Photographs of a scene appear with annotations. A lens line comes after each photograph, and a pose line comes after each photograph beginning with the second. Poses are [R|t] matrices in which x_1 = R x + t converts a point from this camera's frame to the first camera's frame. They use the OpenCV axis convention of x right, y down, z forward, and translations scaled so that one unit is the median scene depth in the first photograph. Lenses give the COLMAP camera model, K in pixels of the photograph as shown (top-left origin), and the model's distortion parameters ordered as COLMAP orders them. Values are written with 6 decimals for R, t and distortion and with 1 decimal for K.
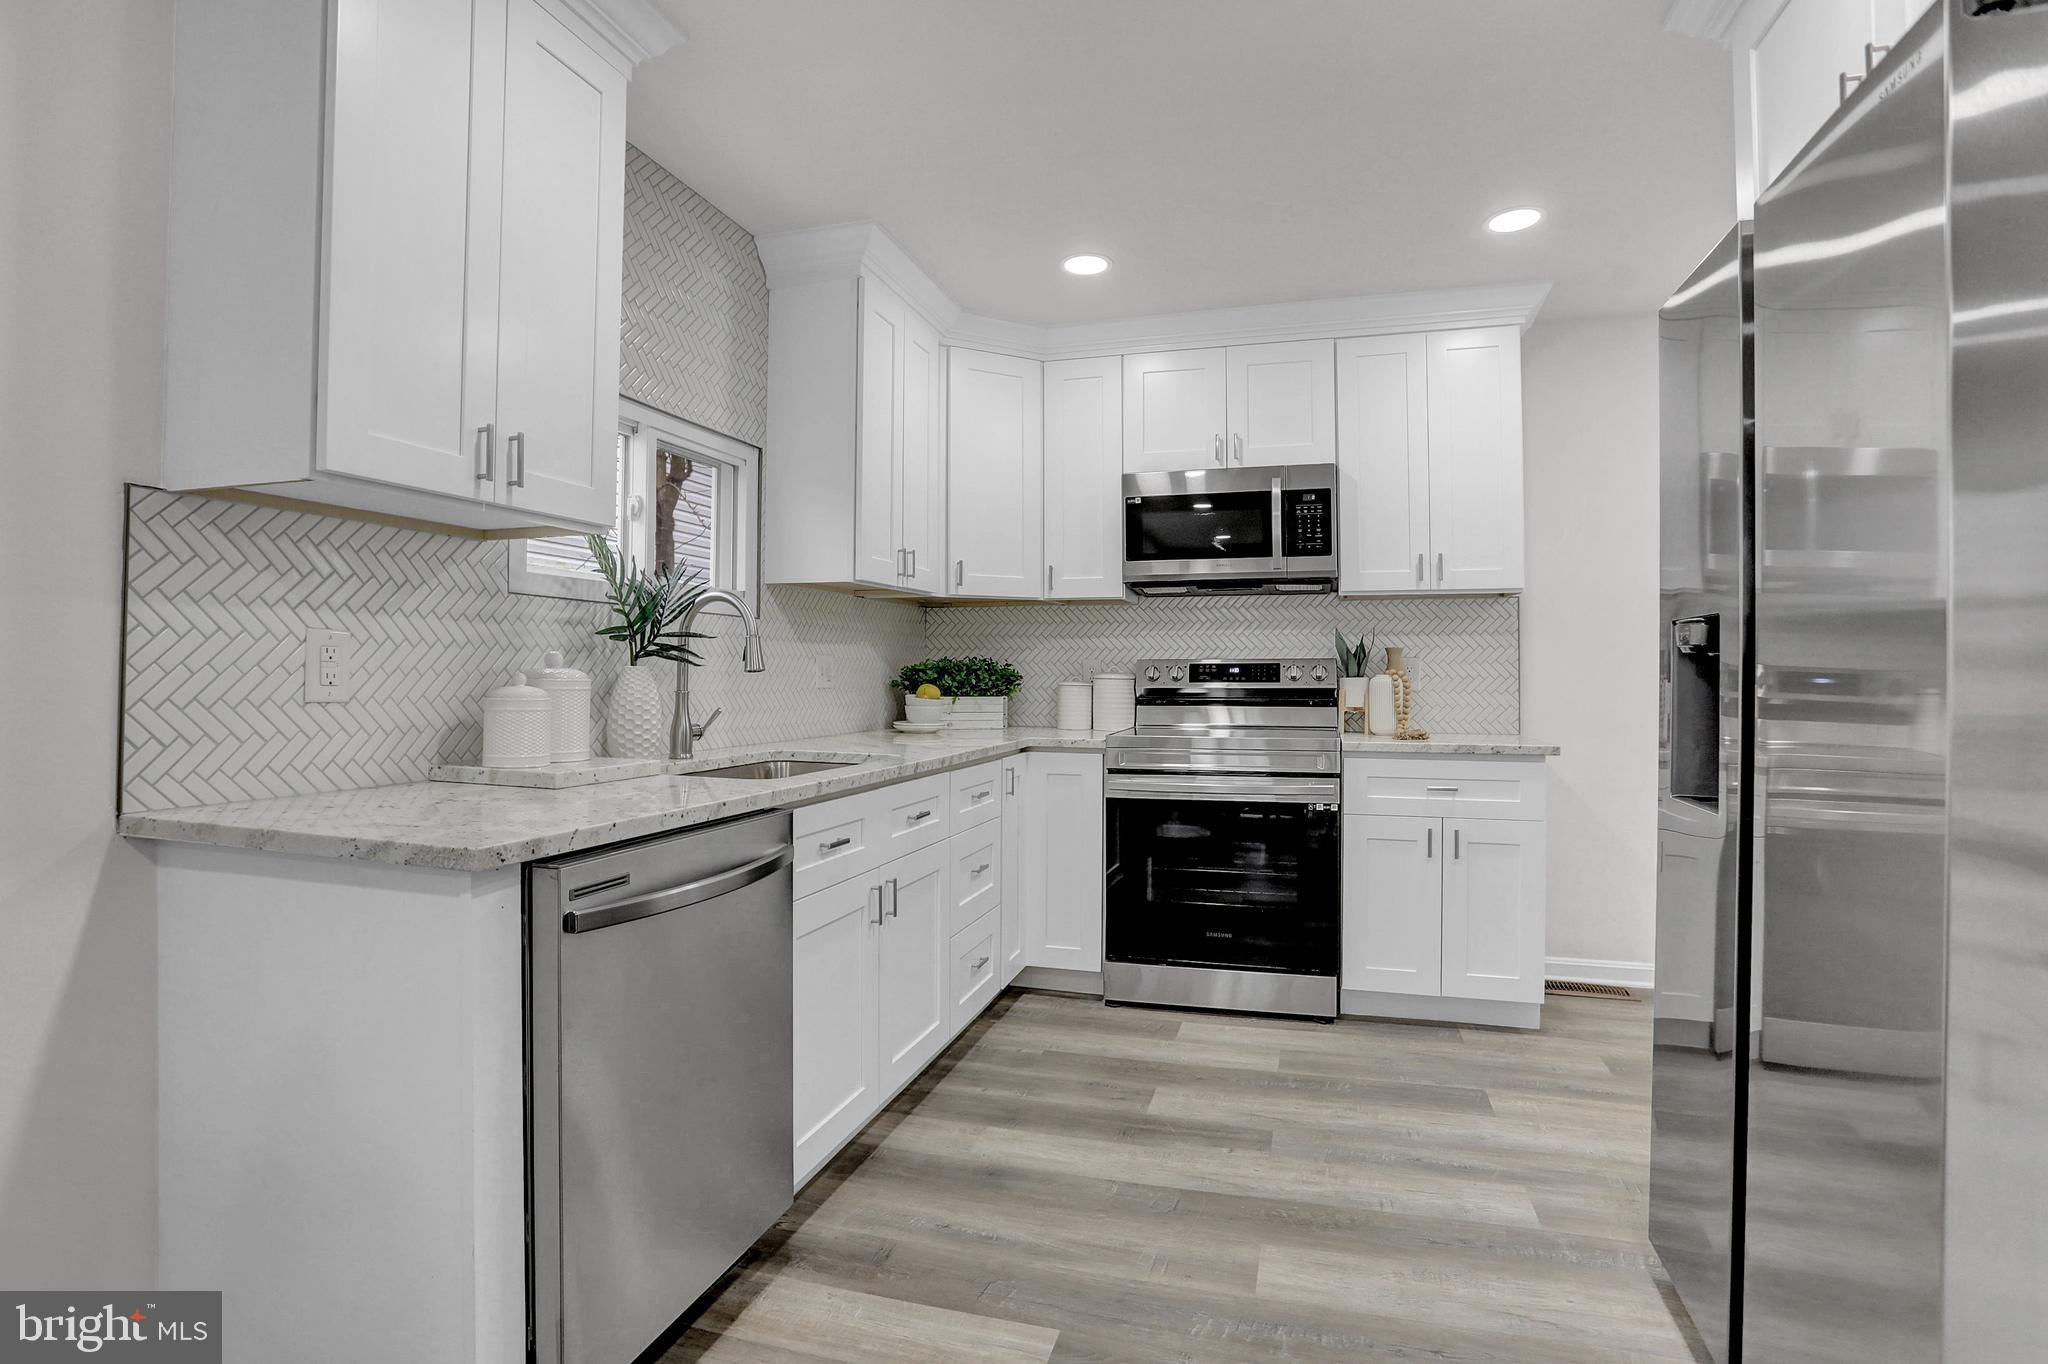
lens RADIAL K [[1038.9, 0, 1024.0], [0, 1038.9, 682.0], [0, 0, 1]] dist [-0.073885, 0.000906]
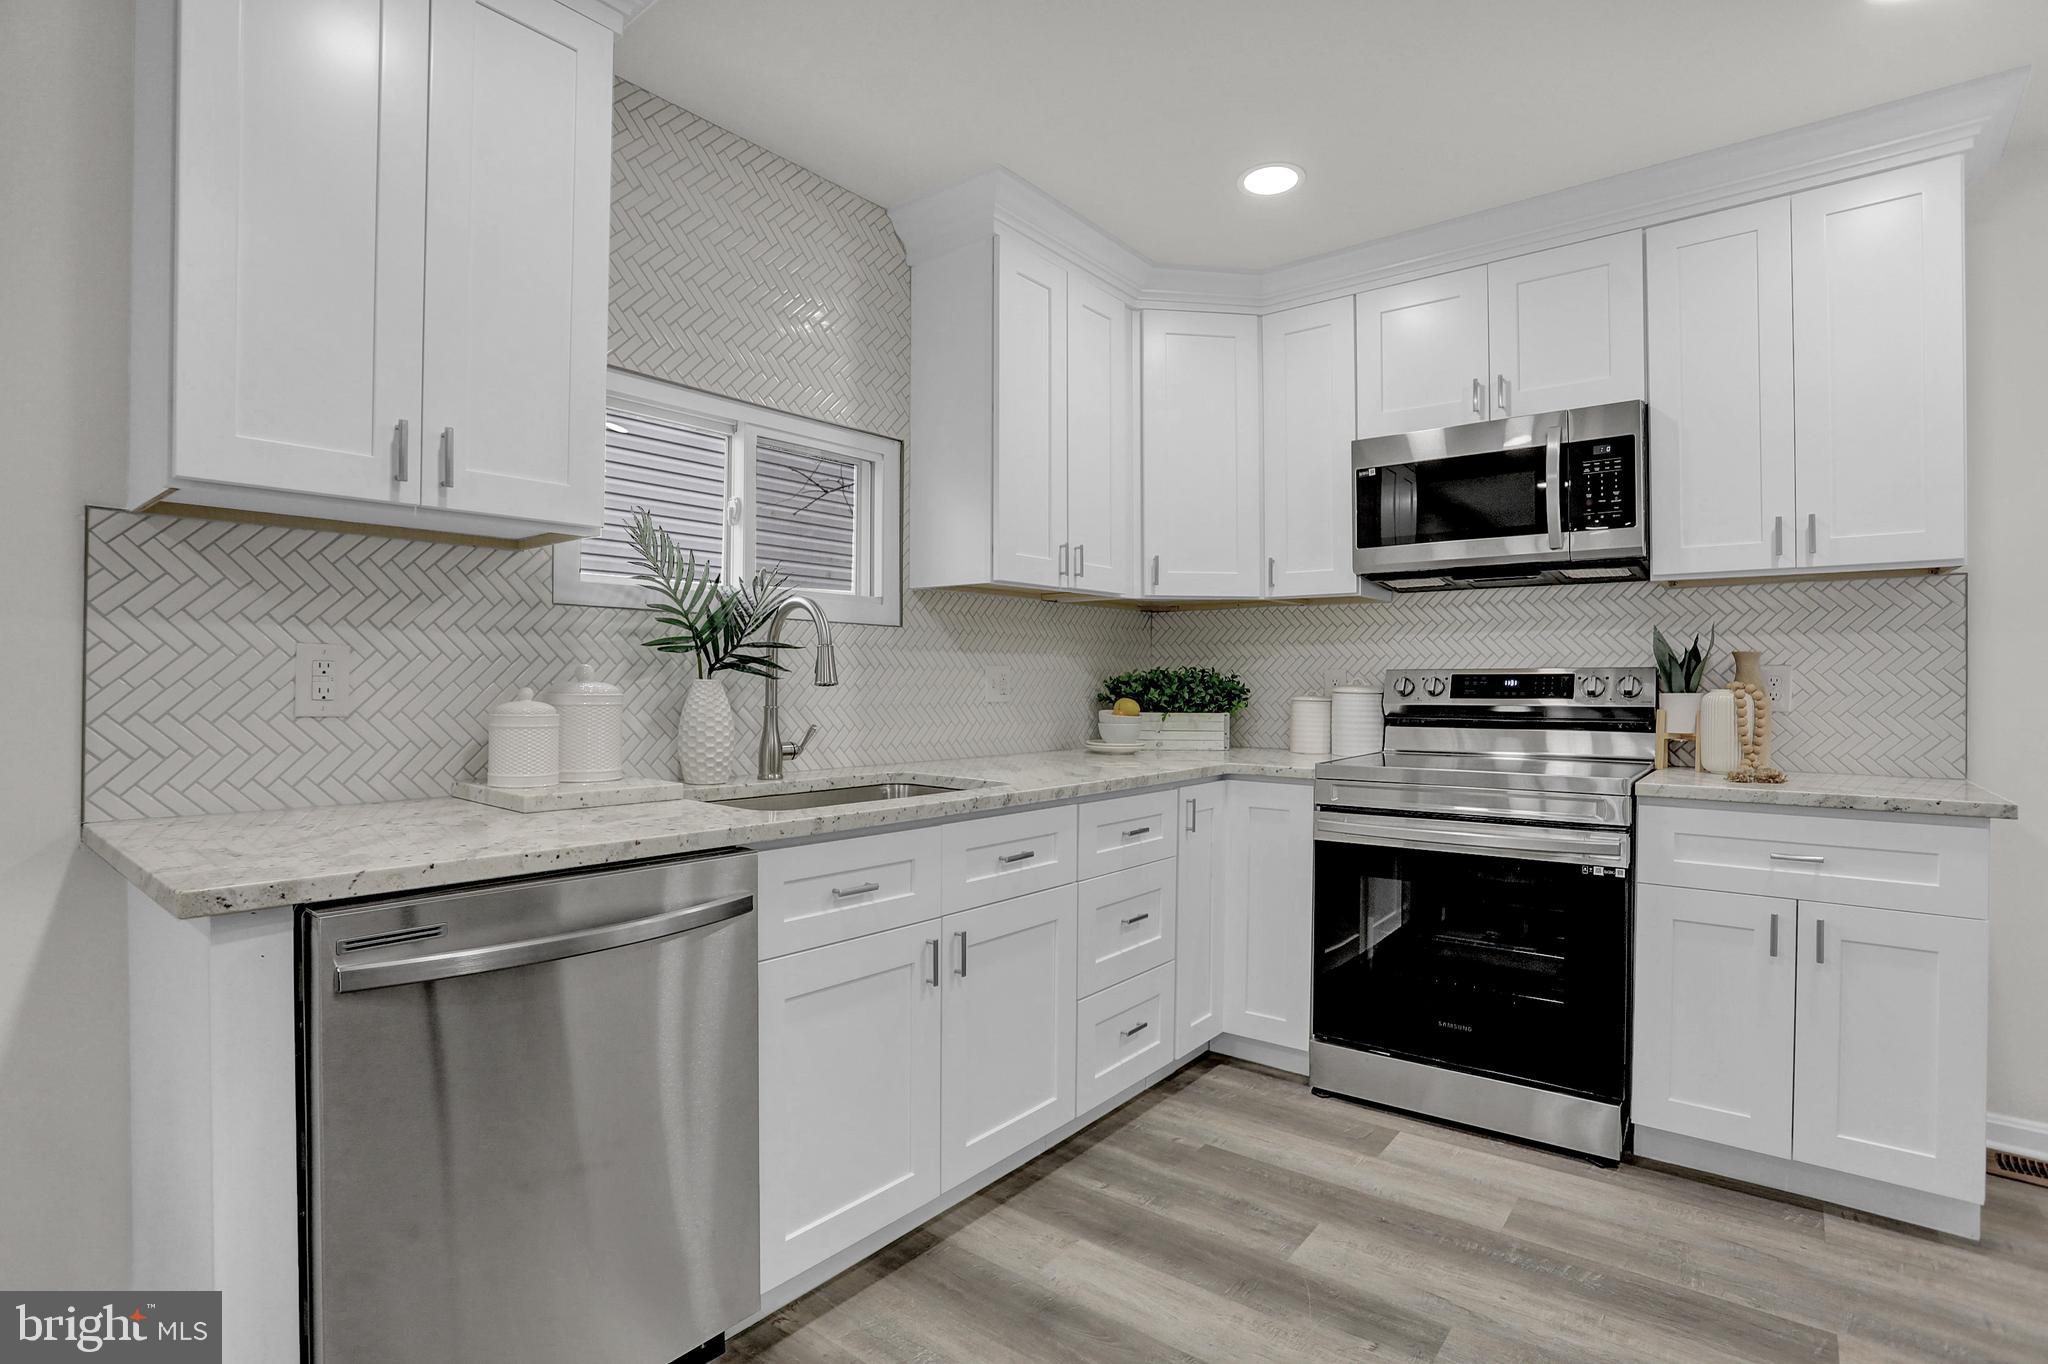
lens RADIAL K [[1034.4, 0, 960.9], [0, 1034.4, 703.8], [0, 0, 1]] dist [-0.072315, 0.025624]
pose [[0.920446, 0.008067, -0.390787, 0.153021], [-0.003708, 0.999922, 0.011906, -0.004021], [0.390853, -0.009510, 0.920404, 0.173759]]
